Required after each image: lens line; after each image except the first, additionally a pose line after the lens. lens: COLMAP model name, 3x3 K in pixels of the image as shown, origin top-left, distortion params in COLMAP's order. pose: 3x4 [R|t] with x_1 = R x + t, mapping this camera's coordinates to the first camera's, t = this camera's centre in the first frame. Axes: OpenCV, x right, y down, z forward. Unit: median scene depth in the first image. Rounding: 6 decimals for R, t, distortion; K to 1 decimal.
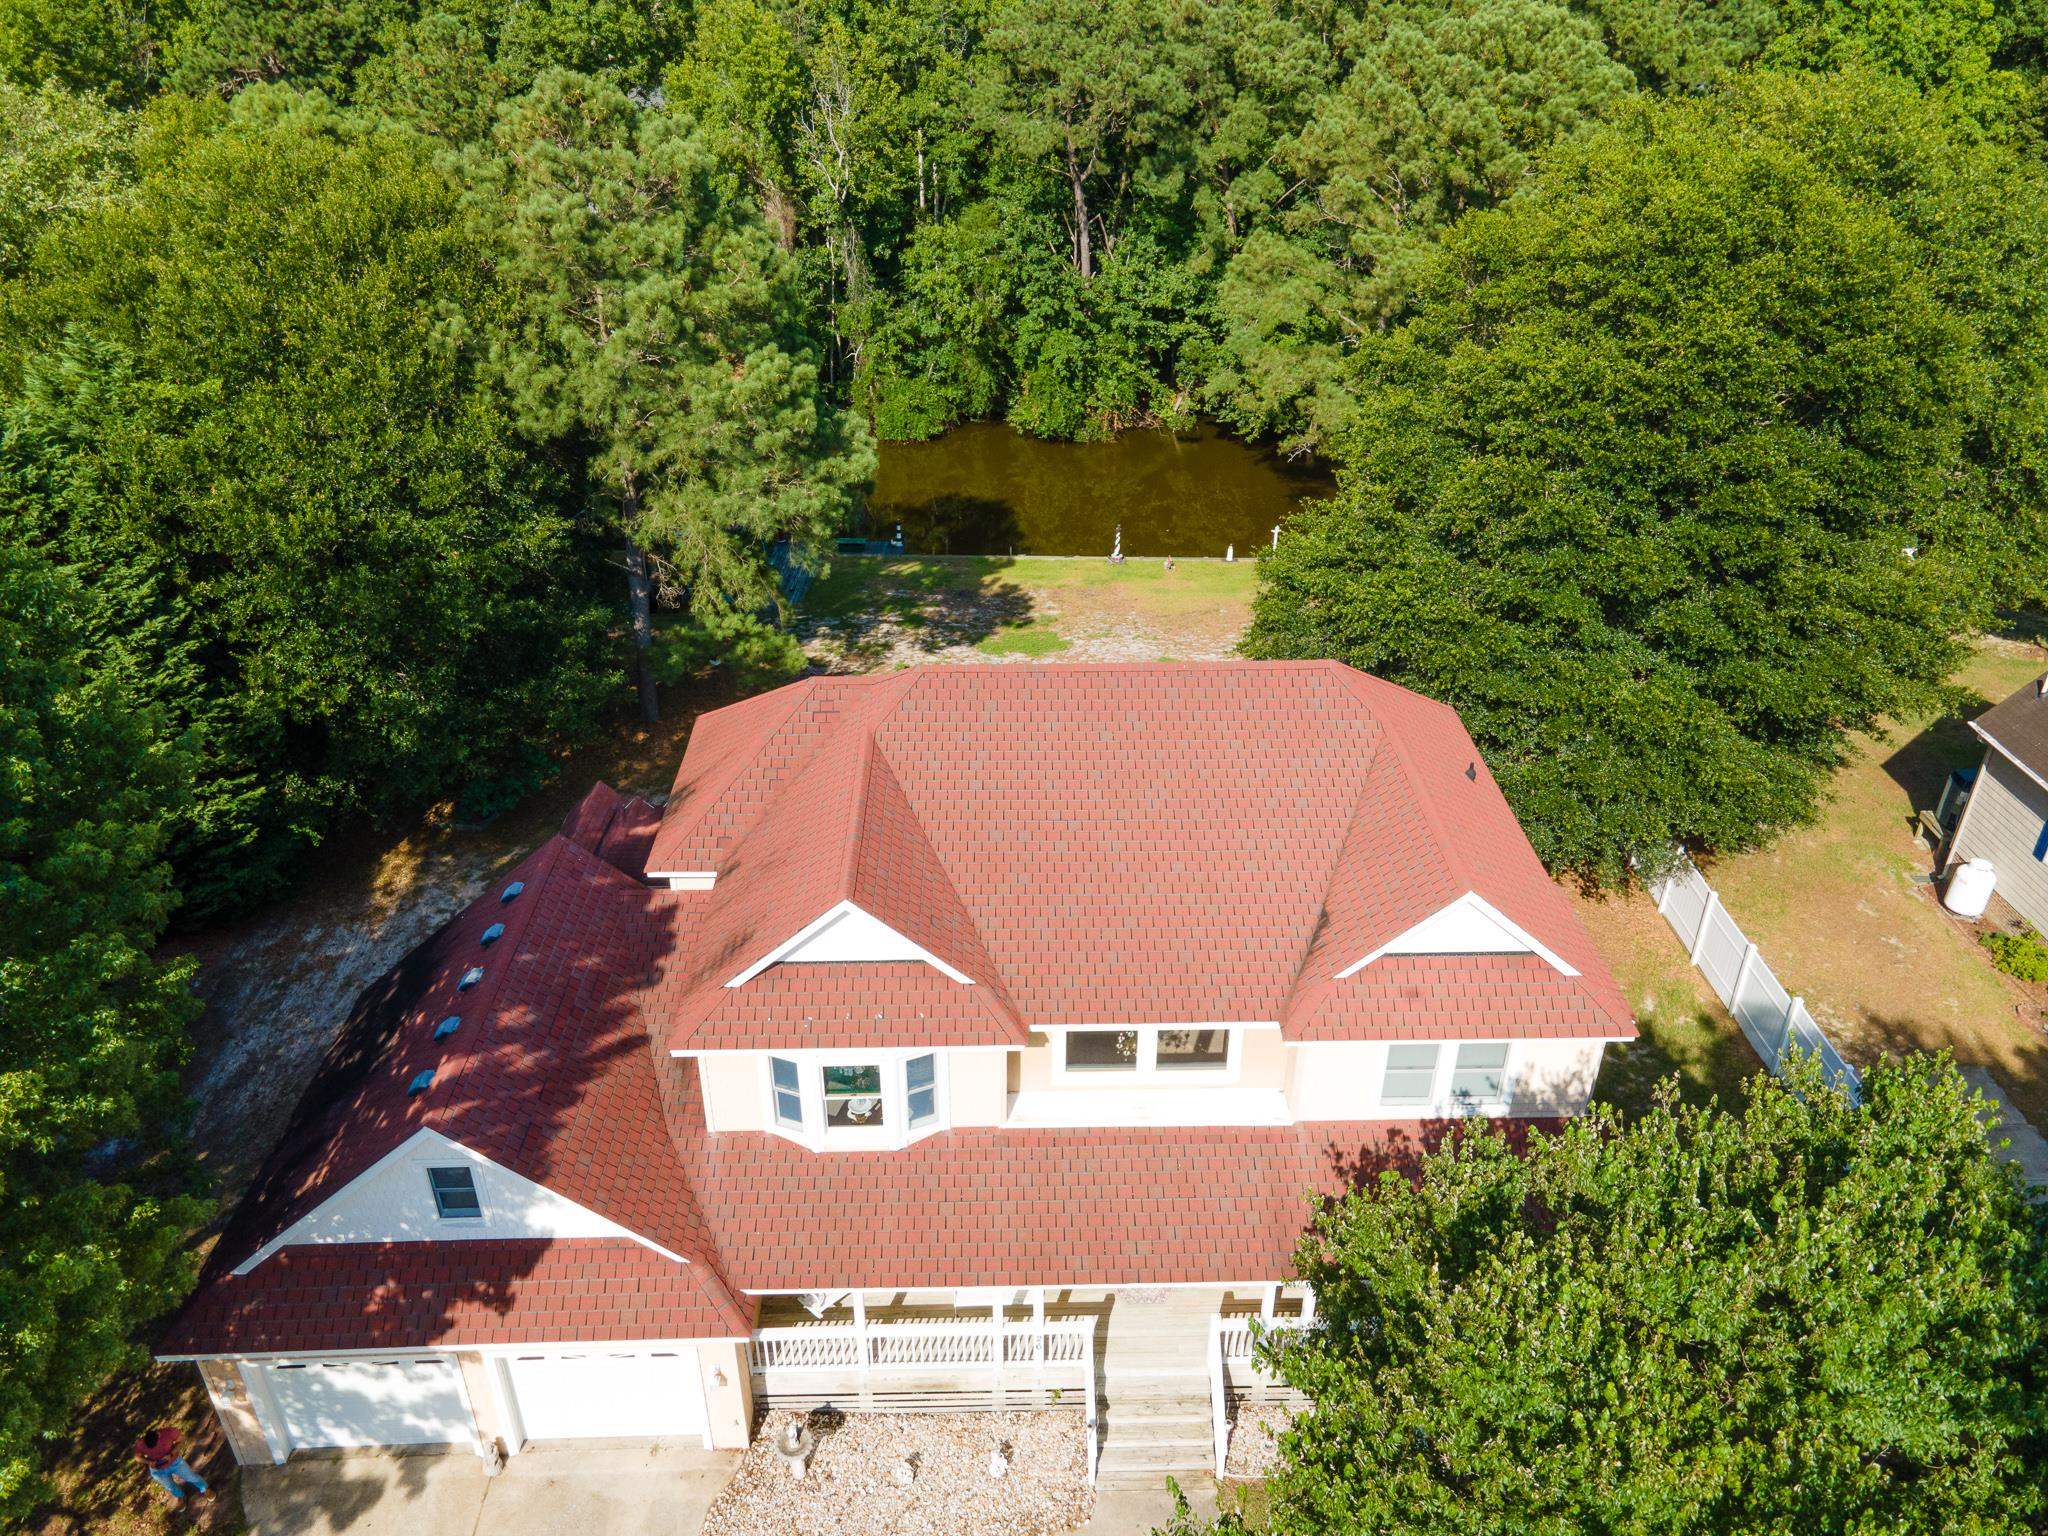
lens RADIAL K [[1464.3, 0, 1022.0], [0, 1464.3, 760.4], [0, 0, 1]] dist [0.026205, 0.012354]
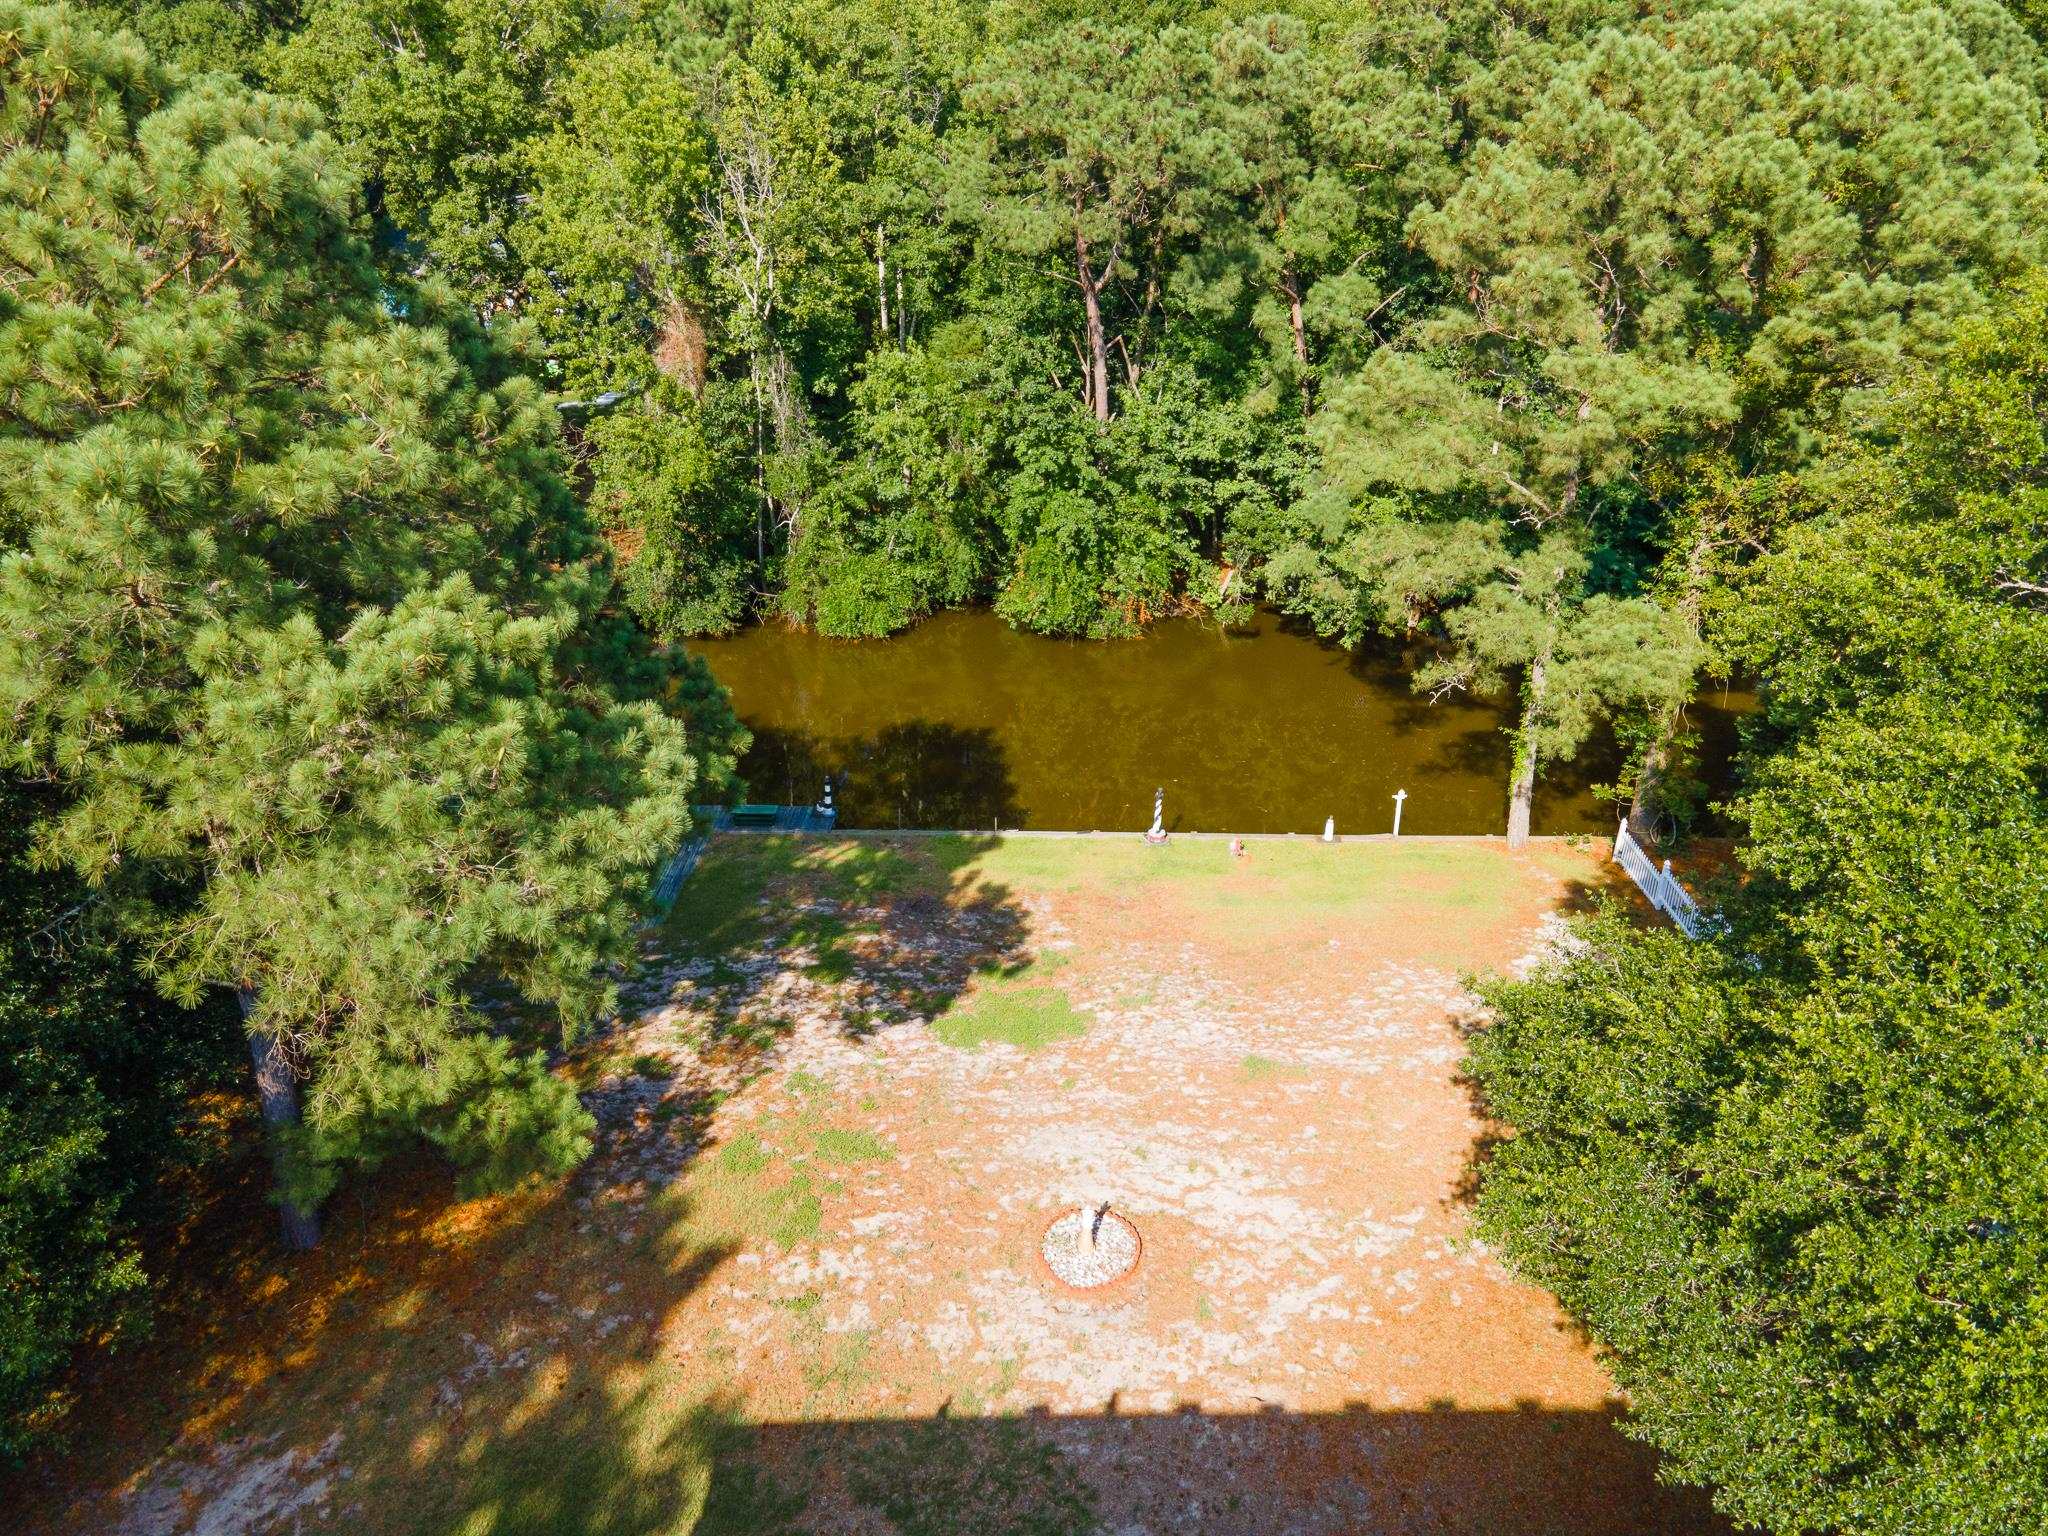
lens RADIAL K [[1464.3, 0, 1021.8], [0, 1464.3, 773.8], [0, 0, 1]] dist [0.026205, 0.012354]
pose [[0.999996, -0.002220, -0.001672, 0.004674], [0.002083, 0.996937, -0.078185, -0.102261], [0.001840, 0.078181, 0.996937, 0.303369]]
